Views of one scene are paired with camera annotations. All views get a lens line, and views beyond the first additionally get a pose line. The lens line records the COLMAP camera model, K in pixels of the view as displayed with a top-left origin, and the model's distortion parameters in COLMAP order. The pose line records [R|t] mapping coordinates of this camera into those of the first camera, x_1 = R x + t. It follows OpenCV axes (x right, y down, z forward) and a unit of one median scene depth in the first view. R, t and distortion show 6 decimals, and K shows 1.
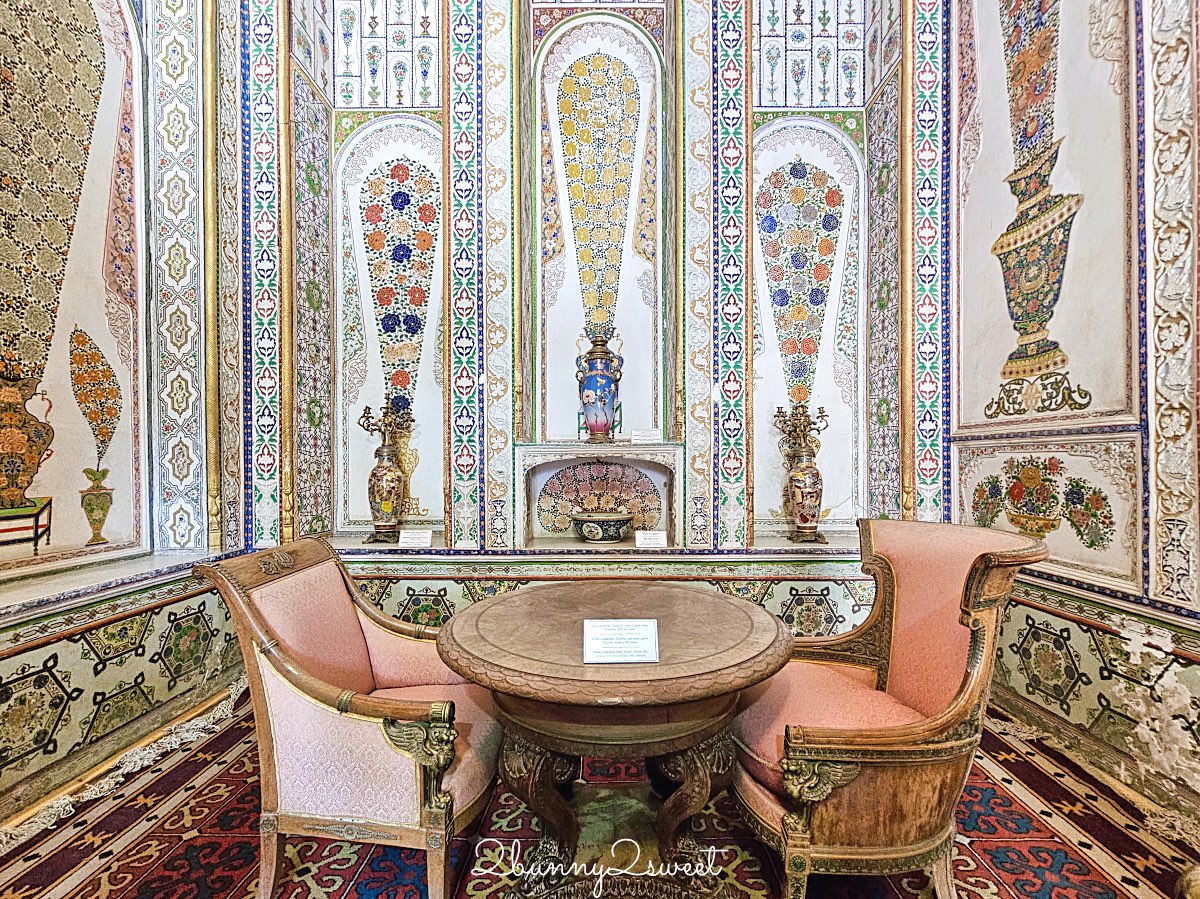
lens RADIAL K [[481.5, 0, 600.0], [0, 481.5, 449.5], [0, 0, 1]] dist [-0.033405, -0.000031]
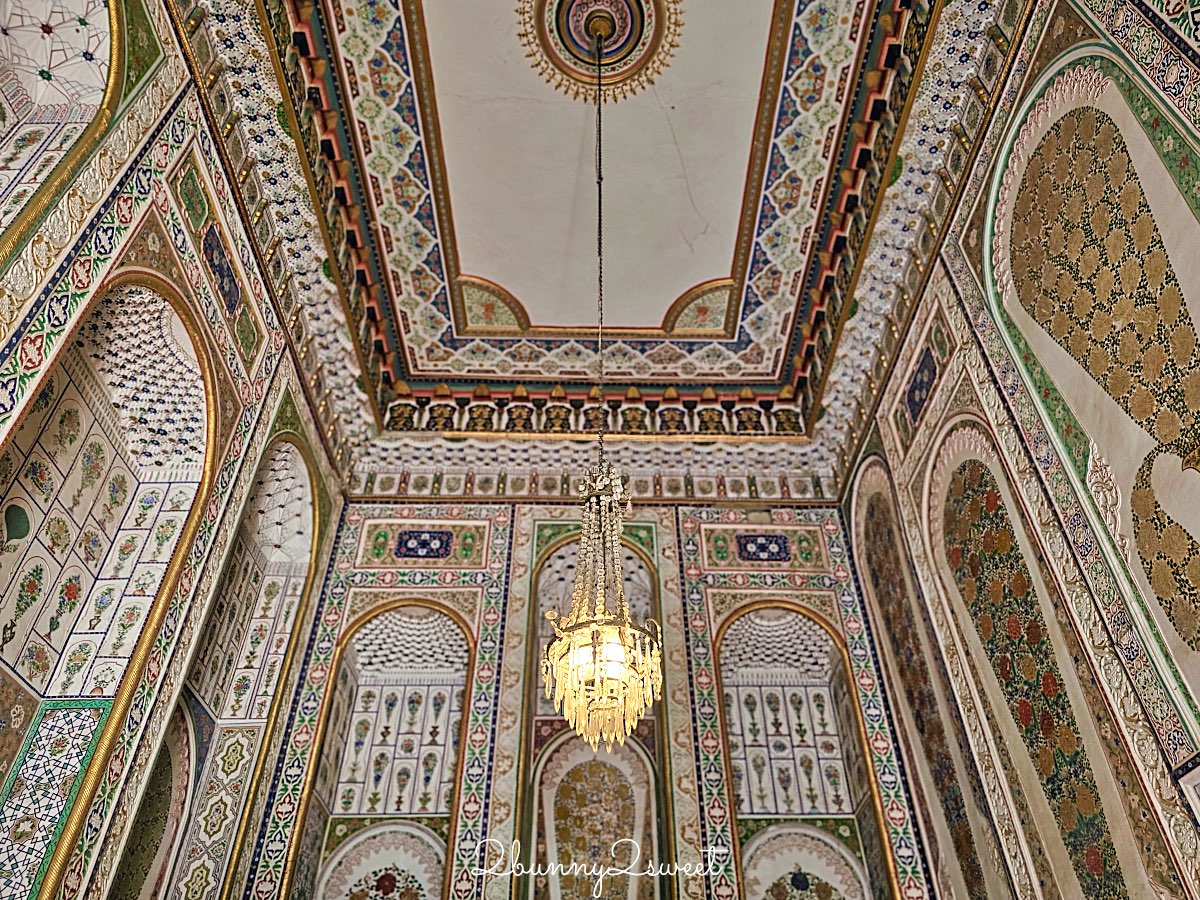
lens RADIAL K [[812.5, 0, 609.4], [0, 812.5, 448.9], [0, 0, 1]] dist [0.010406, -0.005859]
pose [[0.999597, 0.012212, 0.025611, -0.026207], [0.007590, 0.754670, -0.656061, -0.172352], [-0.027340, 0.655991, 0.754273, -0.866746]]
